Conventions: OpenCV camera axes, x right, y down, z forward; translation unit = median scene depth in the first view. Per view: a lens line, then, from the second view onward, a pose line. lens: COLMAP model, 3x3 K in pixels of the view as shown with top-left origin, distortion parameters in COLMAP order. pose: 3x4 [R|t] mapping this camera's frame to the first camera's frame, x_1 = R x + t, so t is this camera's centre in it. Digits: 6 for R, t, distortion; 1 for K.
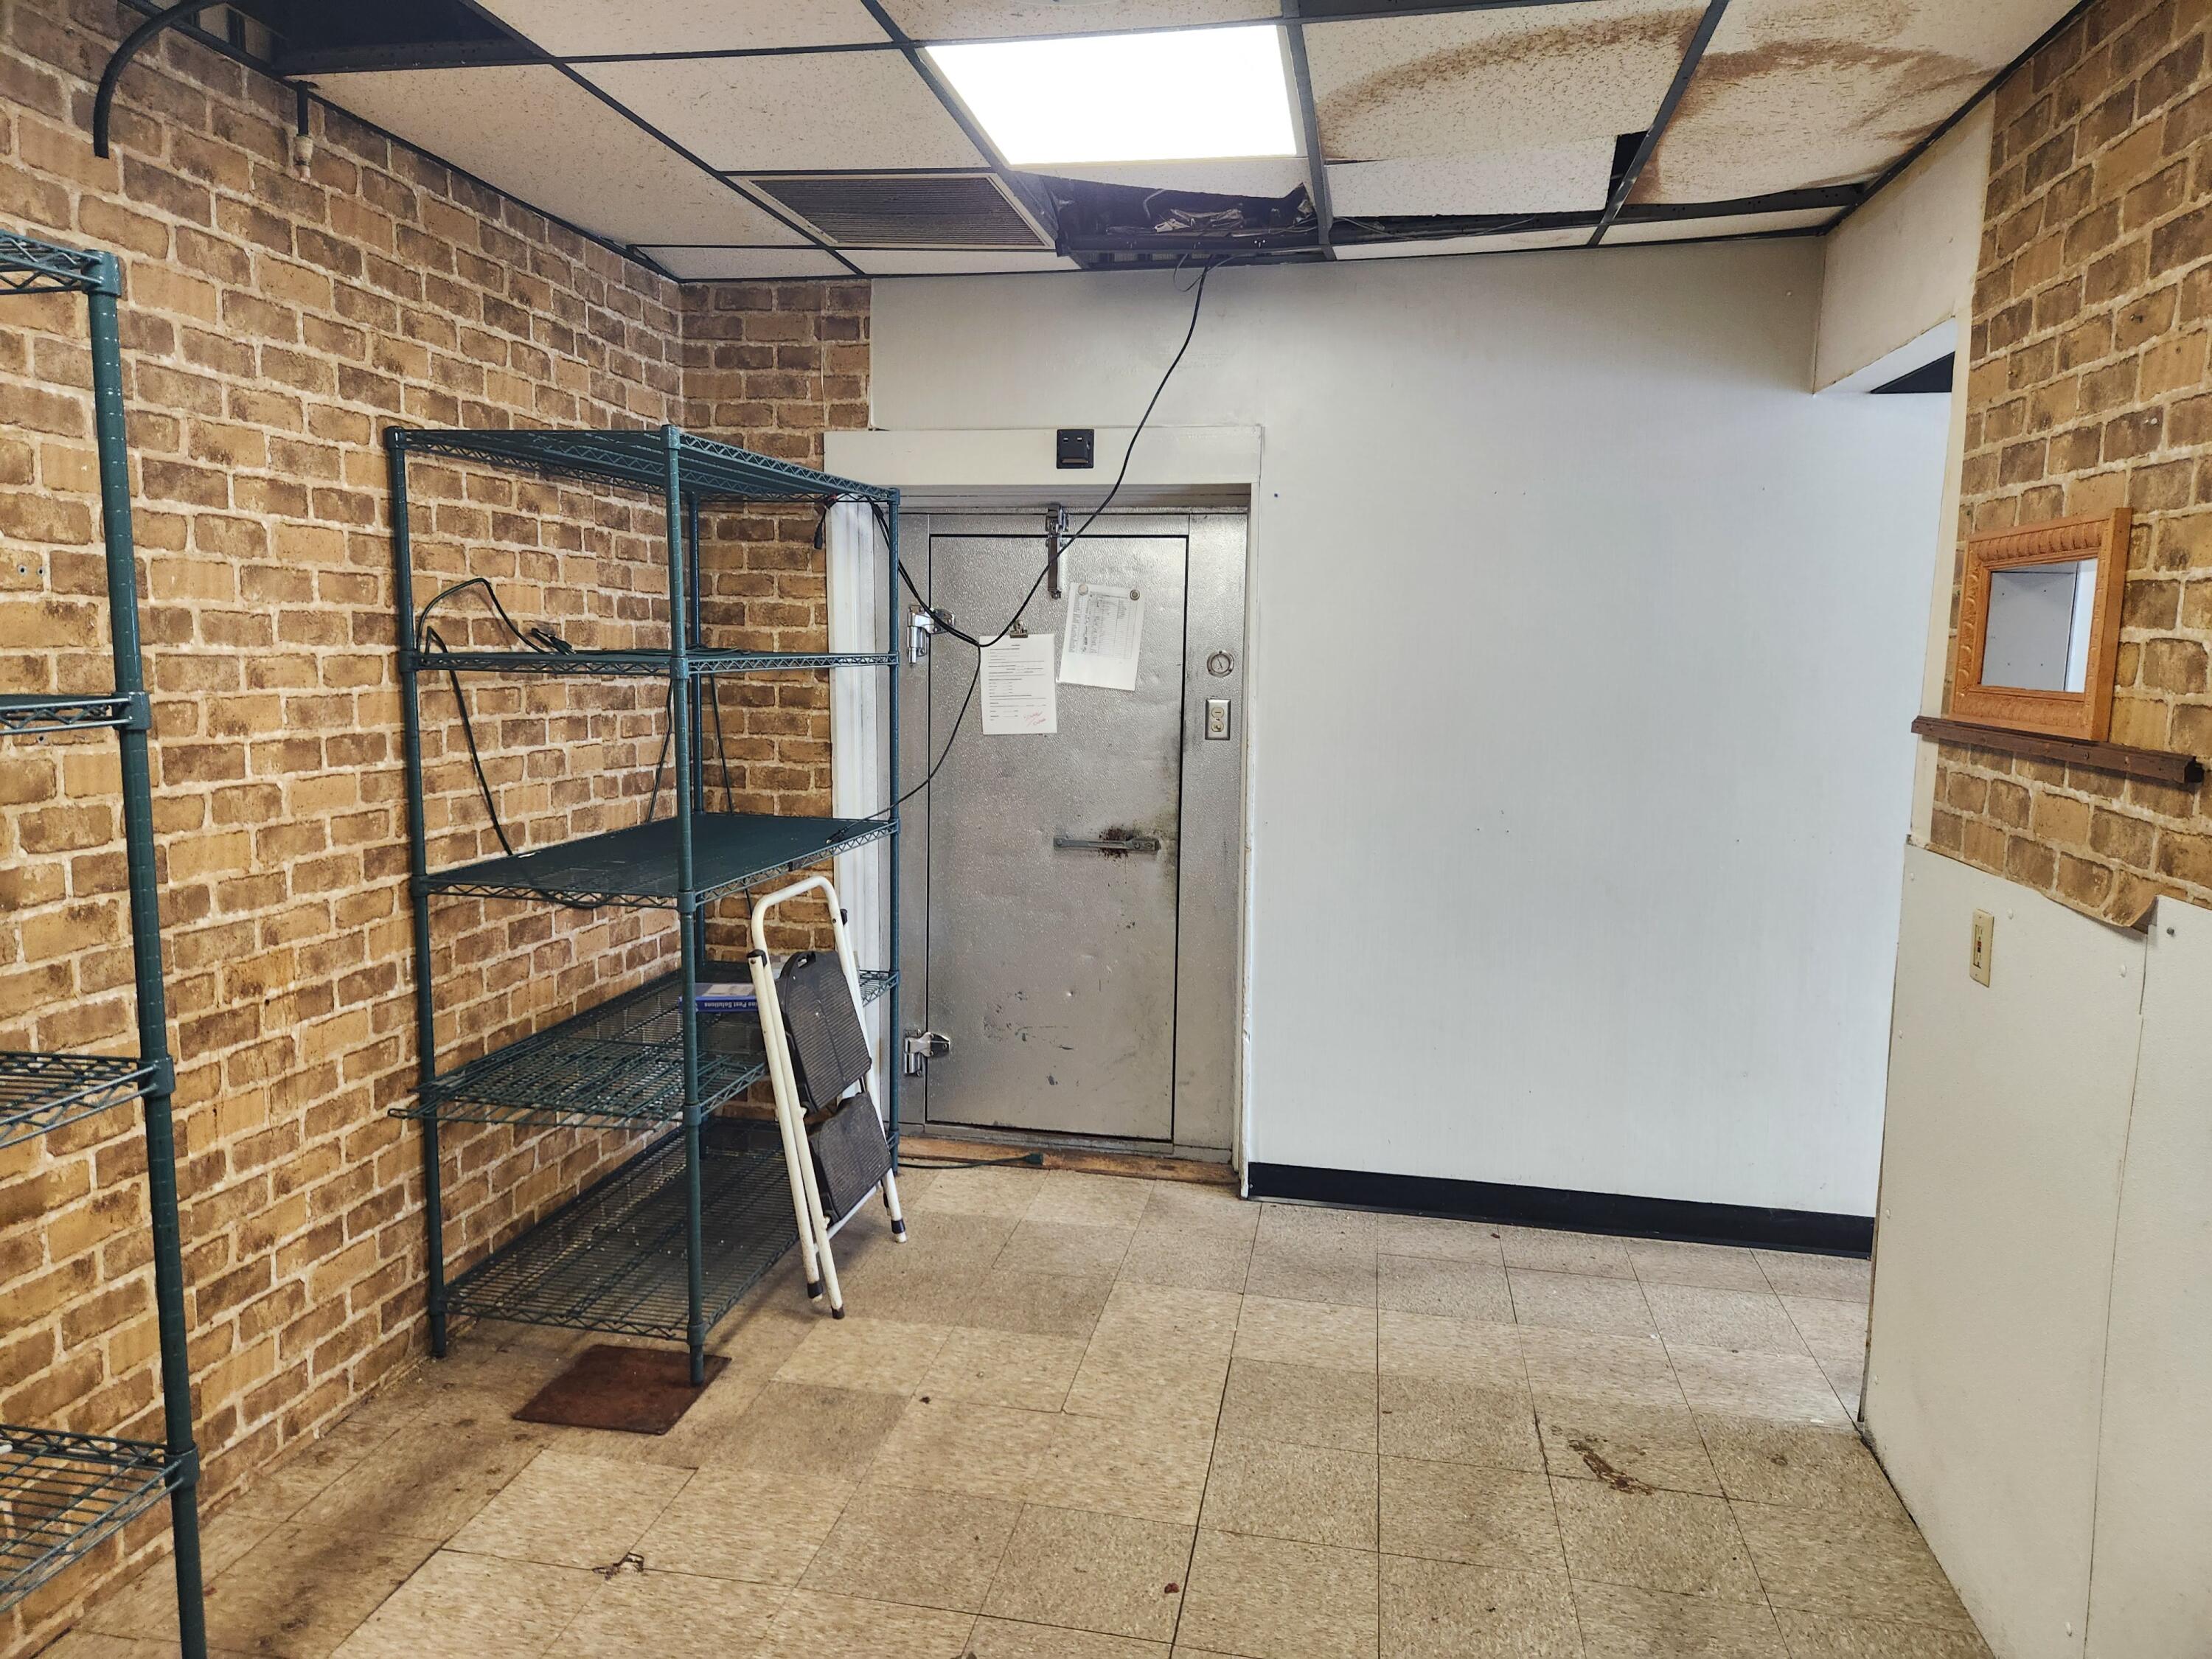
lens RADIAL K [[1486.3, 0, 1106.0], [0, 1486.3, 829.5], [0, 0, 1]] dist [0.031443, -0.001697]
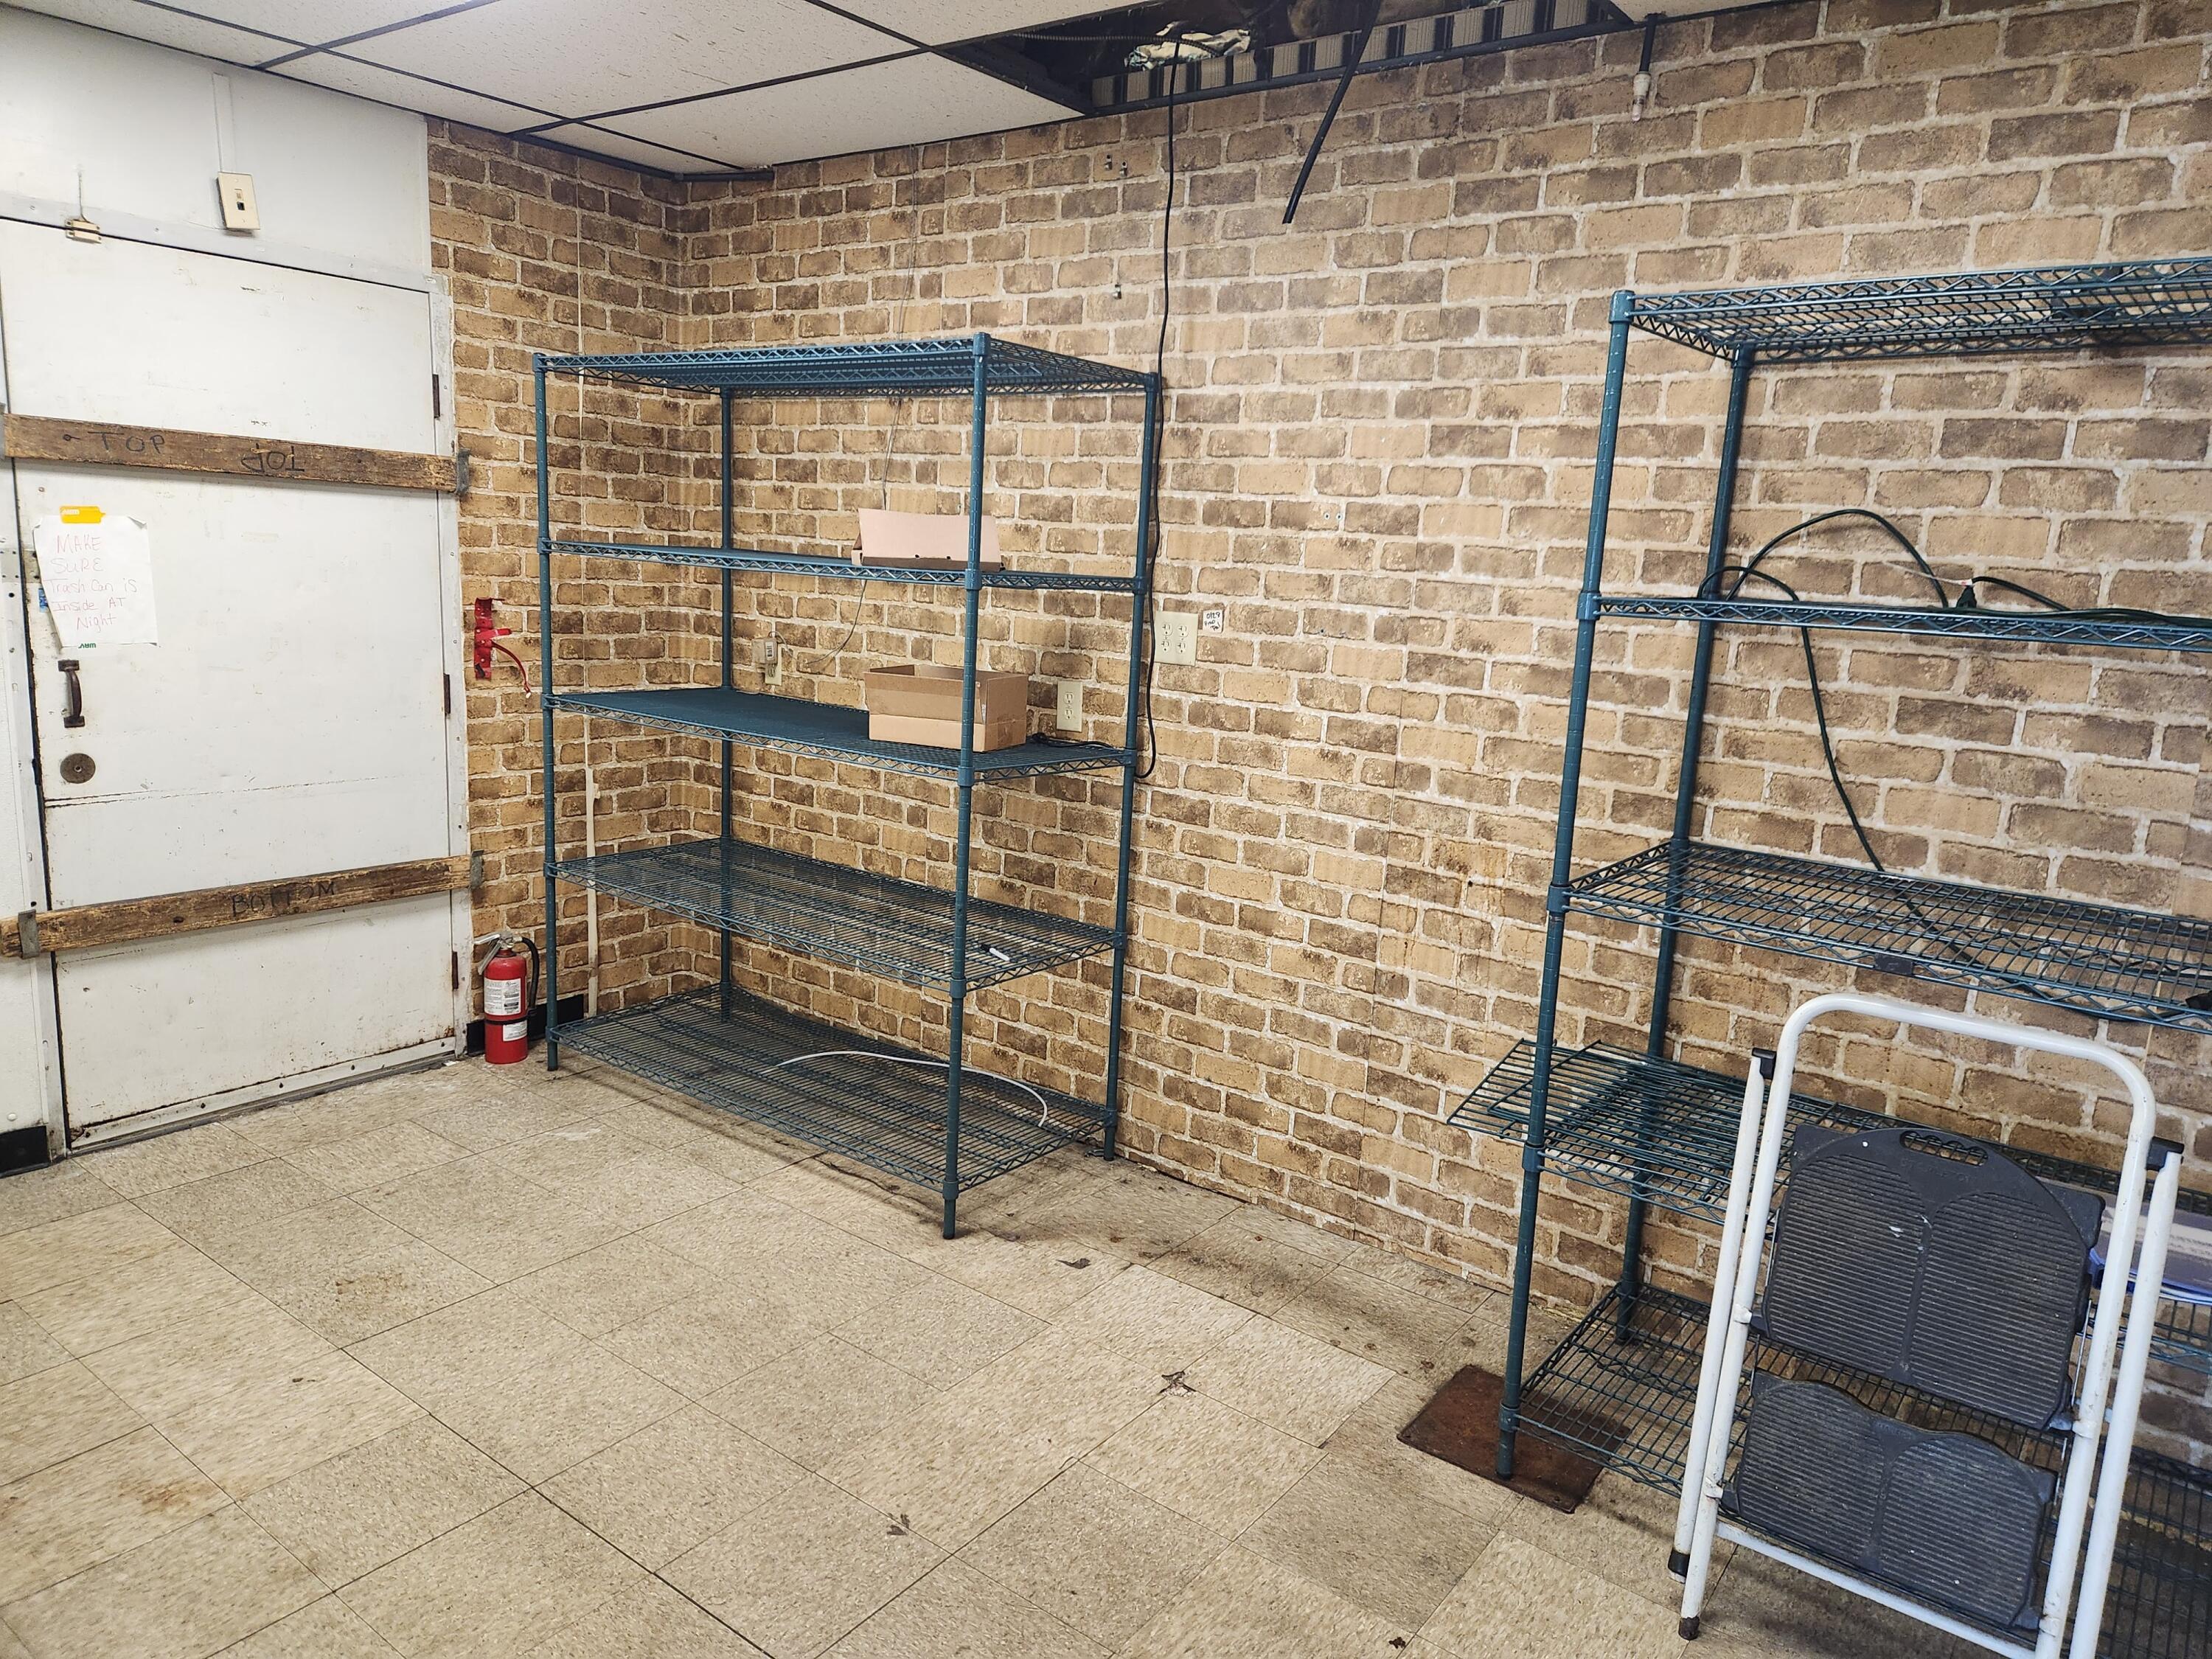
lens RADIAL K [[1477.8, 0, 1106.0], [0, 1477.8, 829.5], [0, 0, 1]] dist [0.086647, -0.056757]
pose [[-0.441682, 0.135475, -0.886884, 0.520825], [-0.171390, 0.957587, 0.231630, -0.128412], [0.880649, 0.254310, -0.399730, 1.063082]]
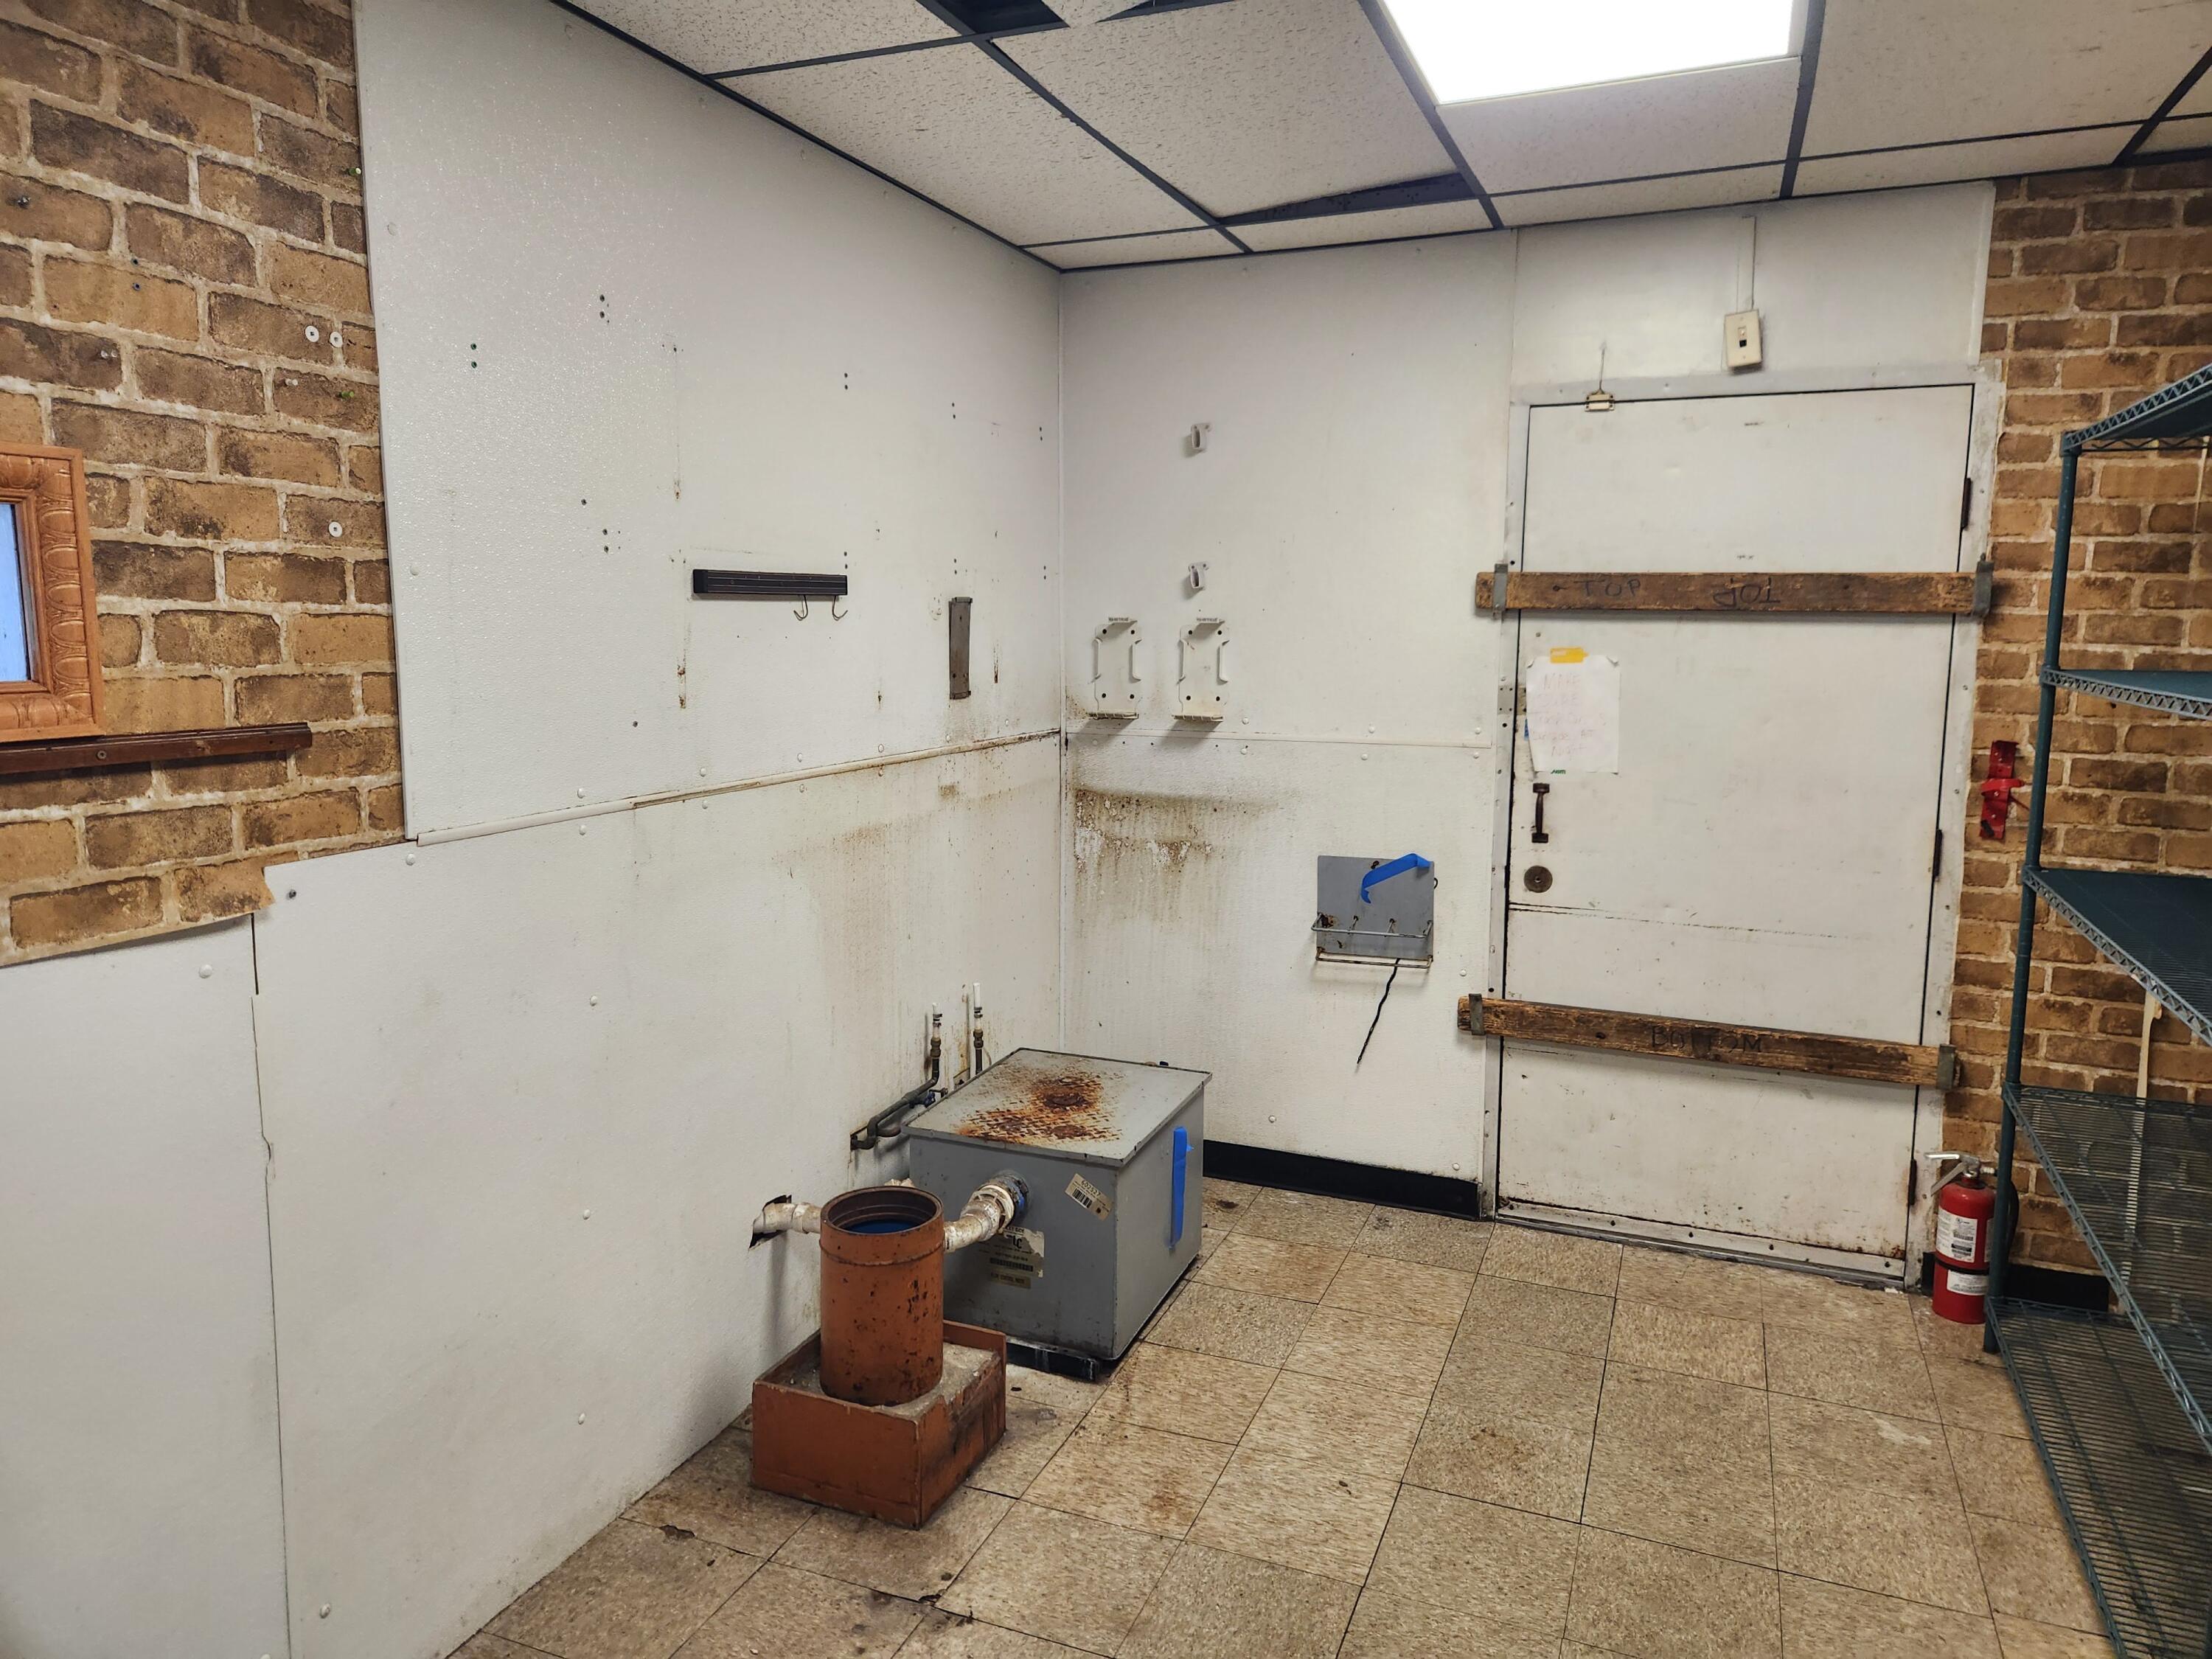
lens RADIAL K [[1505.0, 0, 1103.1], [0, 1505.0, 799.5], [0, 0, 1]] dist [0.076547, -0.064076]
pose [[-0.980574, -0.042446, 0.191503, -0.837513], [0.009428, 0.964978, 0.262160, -0.244721], [-0.195924, 0.258873, -0.945832, 1.319884]]
